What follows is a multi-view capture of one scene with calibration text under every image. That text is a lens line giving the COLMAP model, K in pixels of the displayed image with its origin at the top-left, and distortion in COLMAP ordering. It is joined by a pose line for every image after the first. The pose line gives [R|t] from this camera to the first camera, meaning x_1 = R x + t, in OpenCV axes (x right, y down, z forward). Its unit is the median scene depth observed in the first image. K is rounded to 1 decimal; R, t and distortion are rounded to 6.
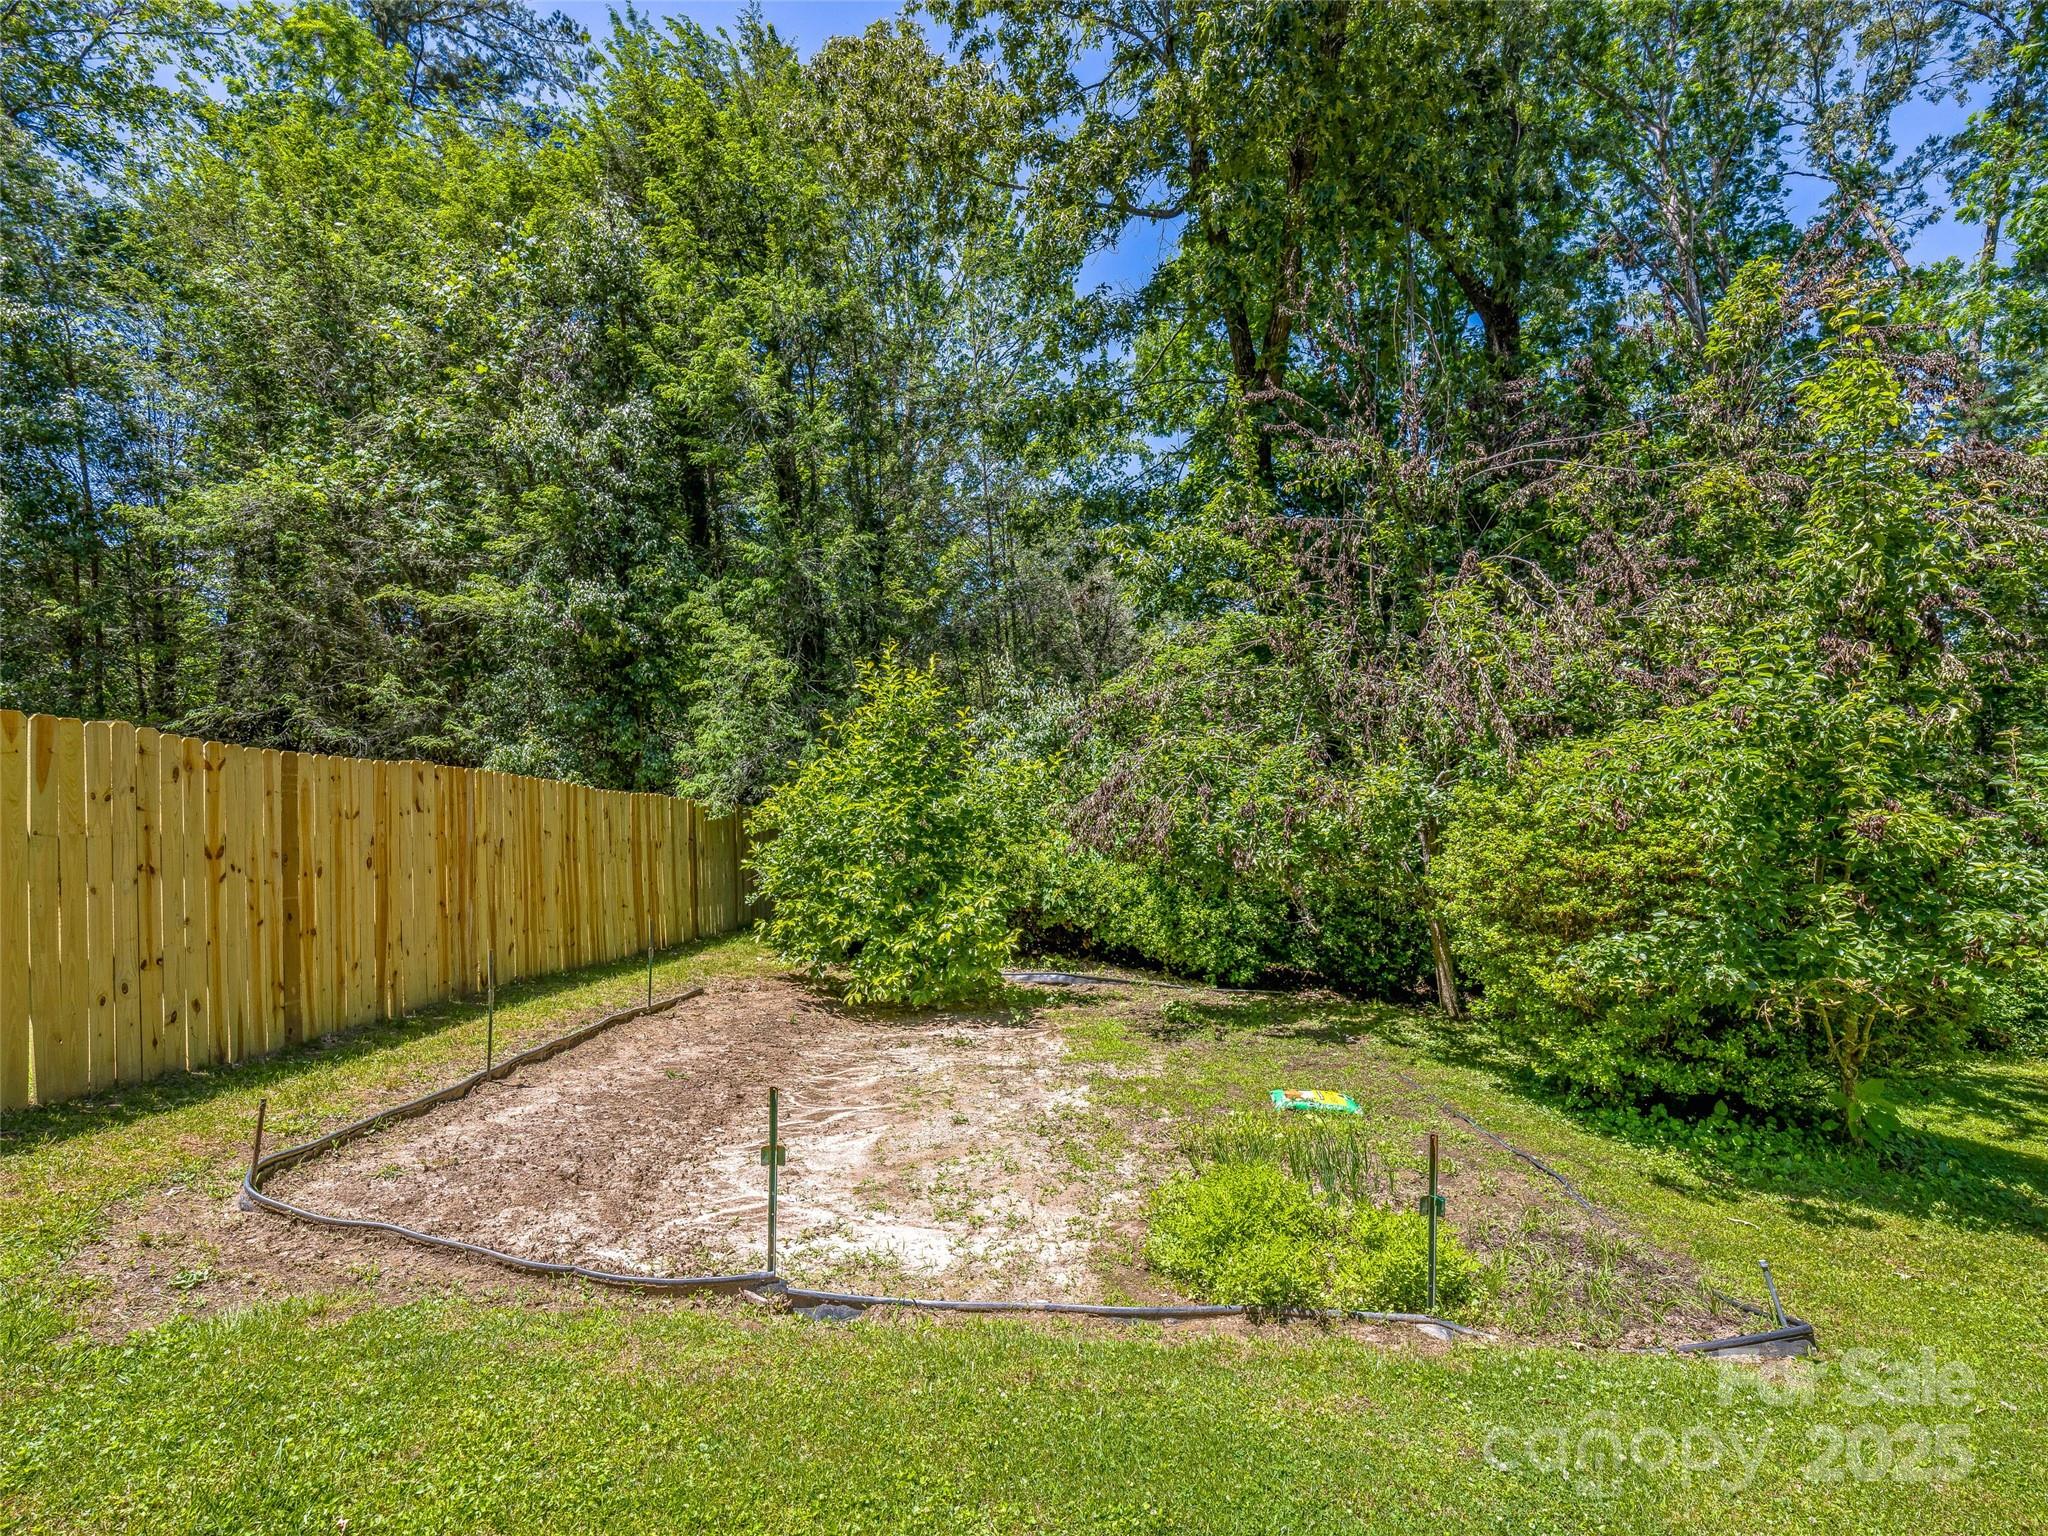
lens RADIAL K [[1070.3, 0, 1003.7], [0, 1070.3, 768.0], [0, 0, 1]] dist [0.000481, -0.000658]
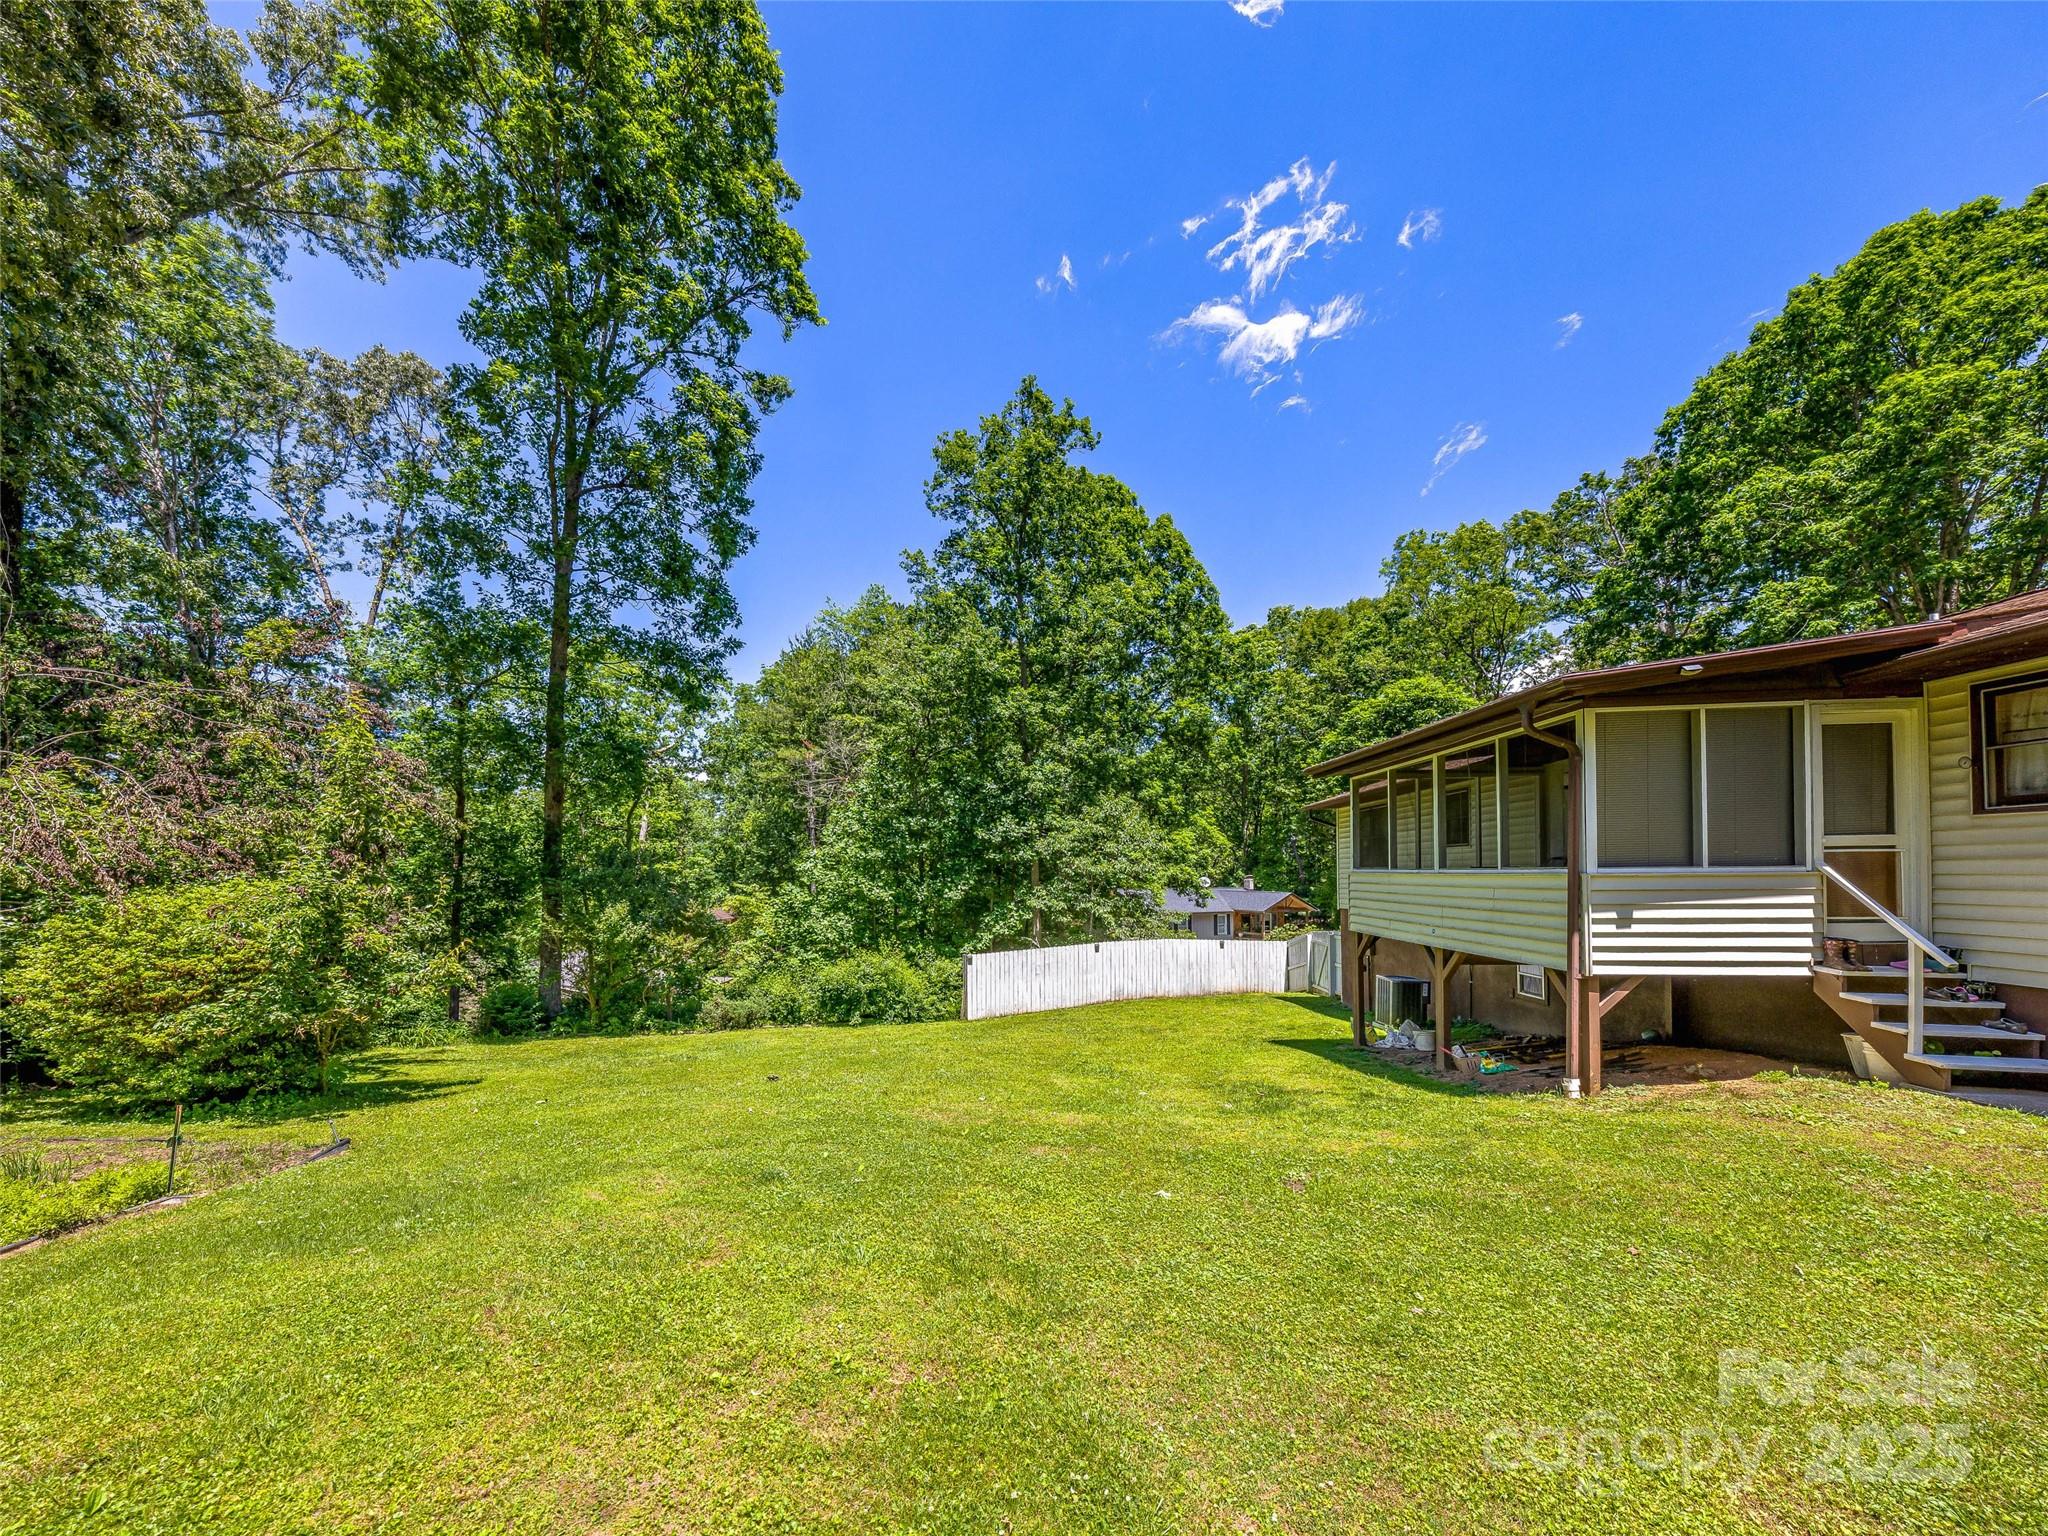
lens RADIAL K [[704.9, 0, 989.9], [0, 704.9, 865.7], [0, 0, 1]] dist [0.000064, -0.006667]
pose [[0.063180, 0.057036, 0.996371, -0.374097], [-0.036989, 0.997813, -0.054773, -0.044378], [-0.997316, -0.033394, 0.065152, -0.272864]]
